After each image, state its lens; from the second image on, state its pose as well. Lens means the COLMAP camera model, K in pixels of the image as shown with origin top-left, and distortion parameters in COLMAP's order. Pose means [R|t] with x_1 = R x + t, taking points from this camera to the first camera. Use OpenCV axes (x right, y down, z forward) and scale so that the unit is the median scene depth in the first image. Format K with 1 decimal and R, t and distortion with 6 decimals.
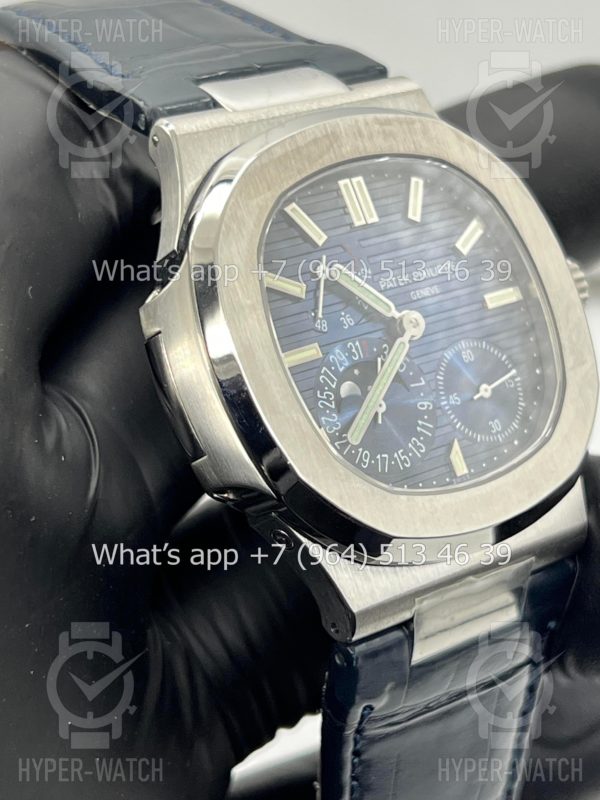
lens RADIAL K [[1916.8, 0, 301.5], [0, 1916.8, 397.1], [0, 0, 1]] dist [0.315556, 0.000000]
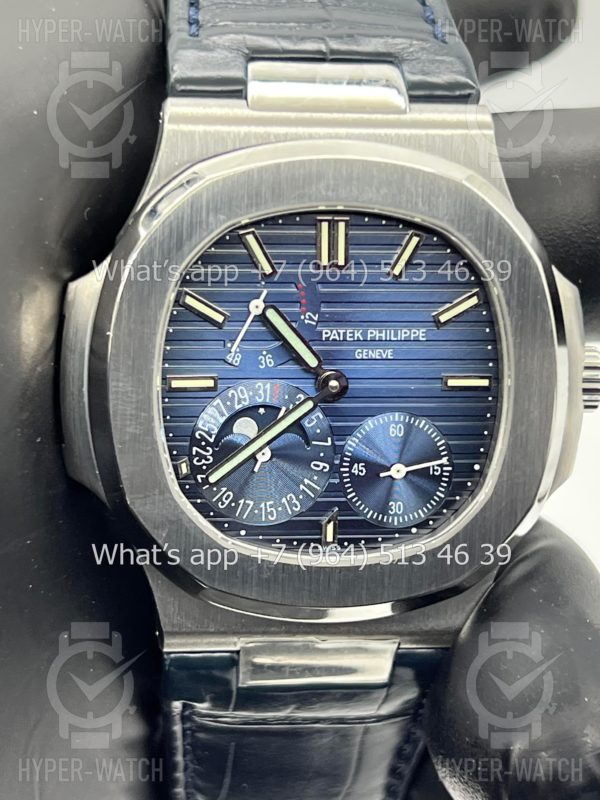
lens RADIAL K [[1916.8, 0, 297.4], [0, 1916.8, 395.7], [0, 0, 1]] dist [0.315556, 0.000000]
pose [[0.842928, 0.392541, -0.367947, 0.403120], [-0.281805, 0.904688, 0.319572, -0.339863], [0.458322, -0.165686, 0.873206, 0.146880]]
